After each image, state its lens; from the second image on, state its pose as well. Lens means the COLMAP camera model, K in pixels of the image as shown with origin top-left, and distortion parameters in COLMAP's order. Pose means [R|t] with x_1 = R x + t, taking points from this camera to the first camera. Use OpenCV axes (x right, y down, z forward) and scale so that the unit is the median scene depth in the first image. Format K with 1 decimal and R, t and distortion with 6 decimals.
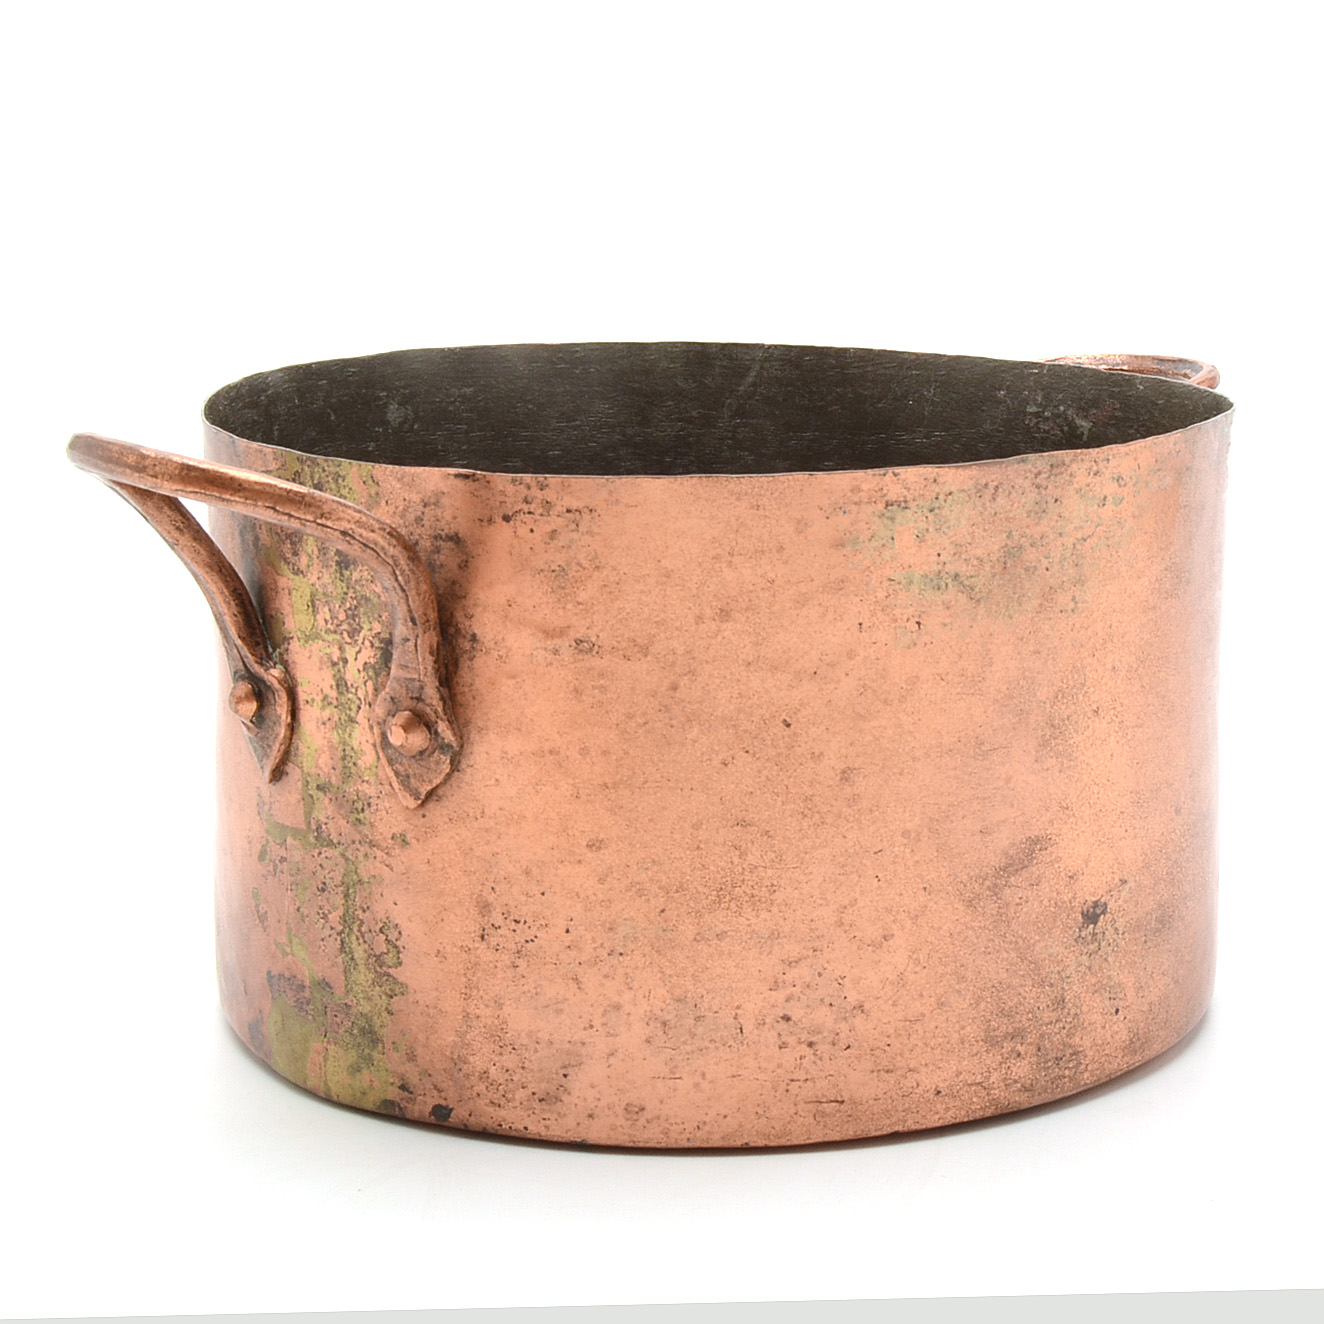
lens RADIAL K [[2838.7, 0, 662.0], [0, 2838.7, 662.0], [0, 0, 1]] dist [-0.032478, -0.085785]
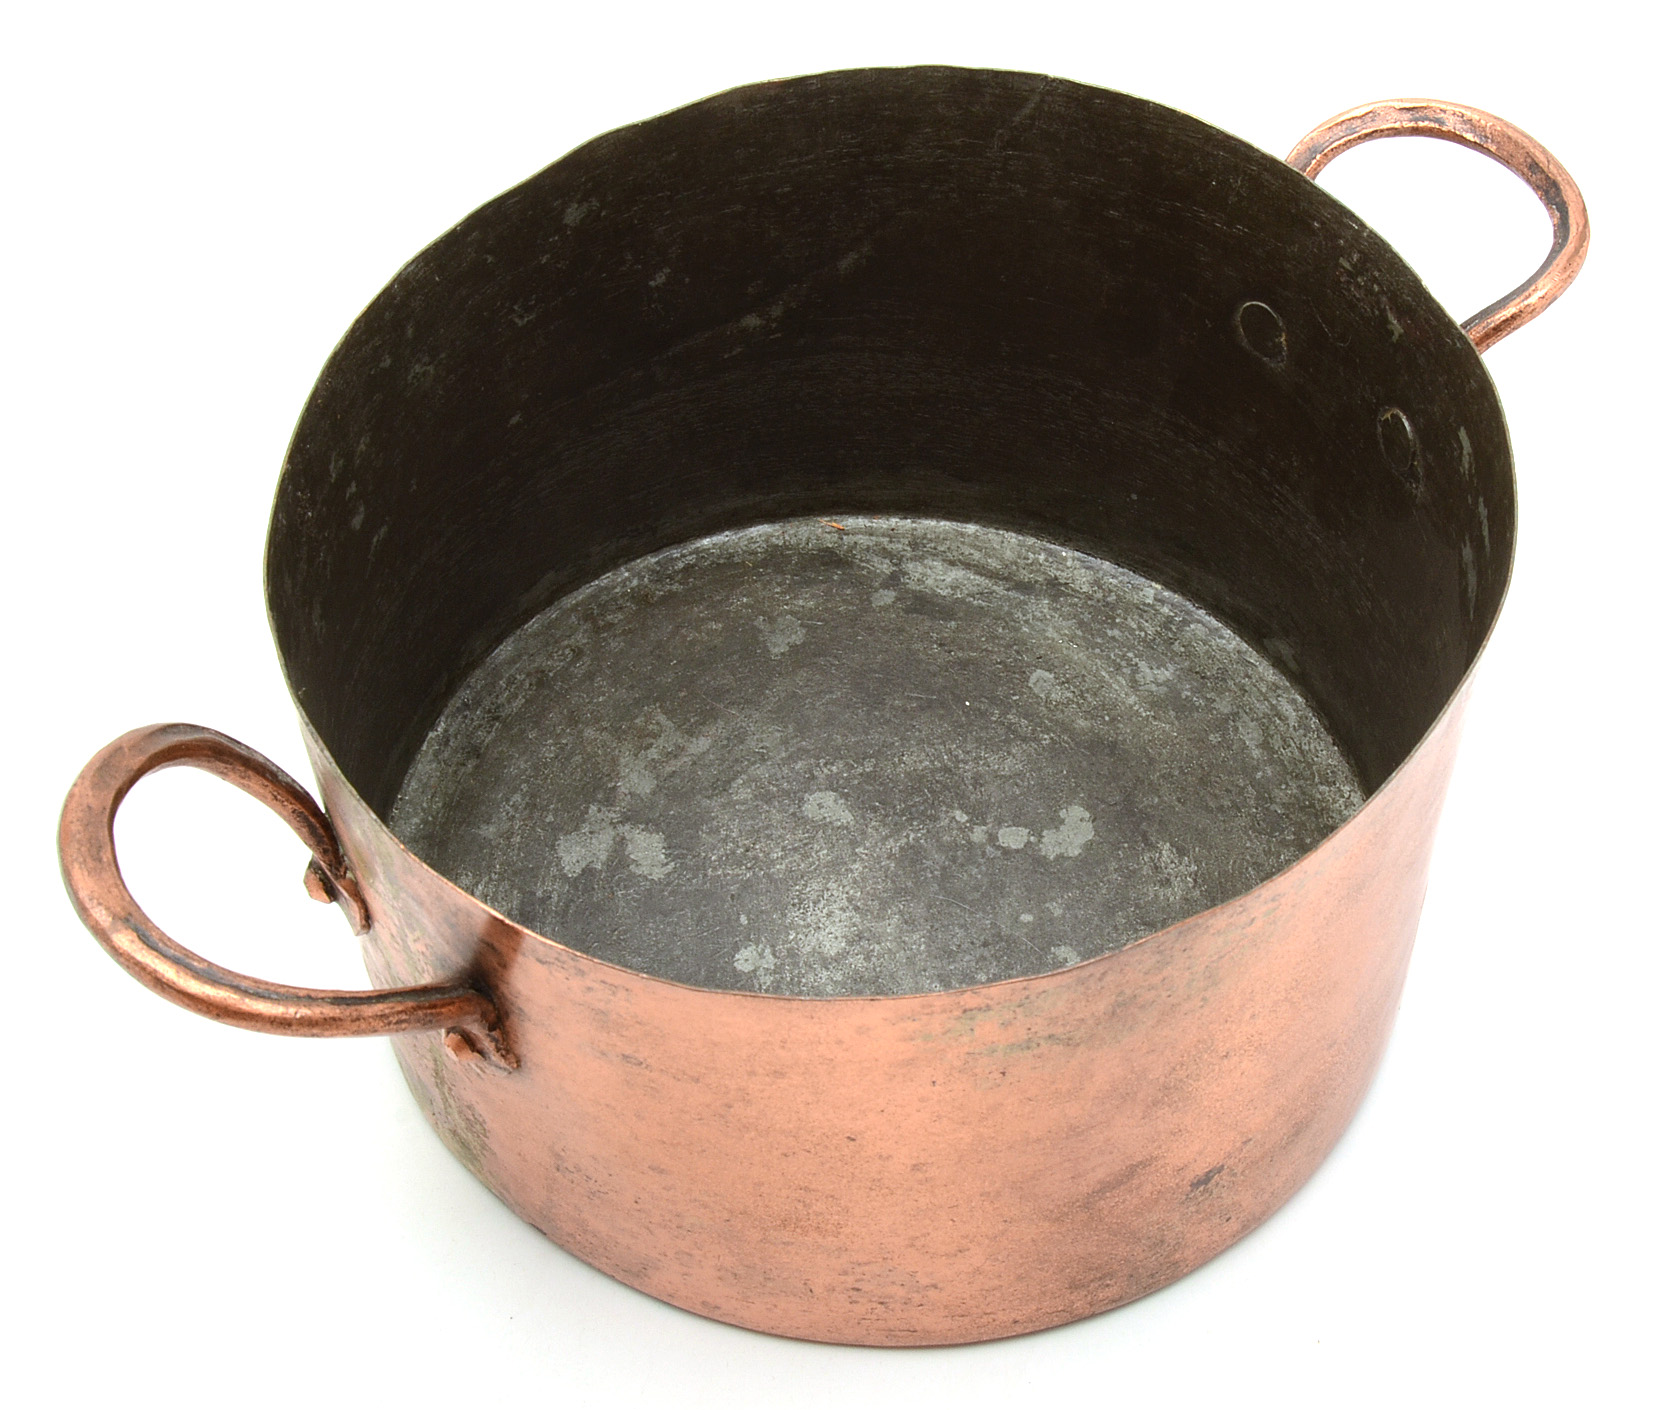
lens RADIAL K [[2795.9, 0, 833.0], [0, 2795.9, 705.0], [0, 0, 1]] dist [-0.115167, -0.043182]
pose [[0.986444, 0.122478, -0.109212, 0.116436], [-0.030391, 0.790371, 0.611874, -0.625538], [0.161259, -0.600261, 0.783379, 0.364440]]
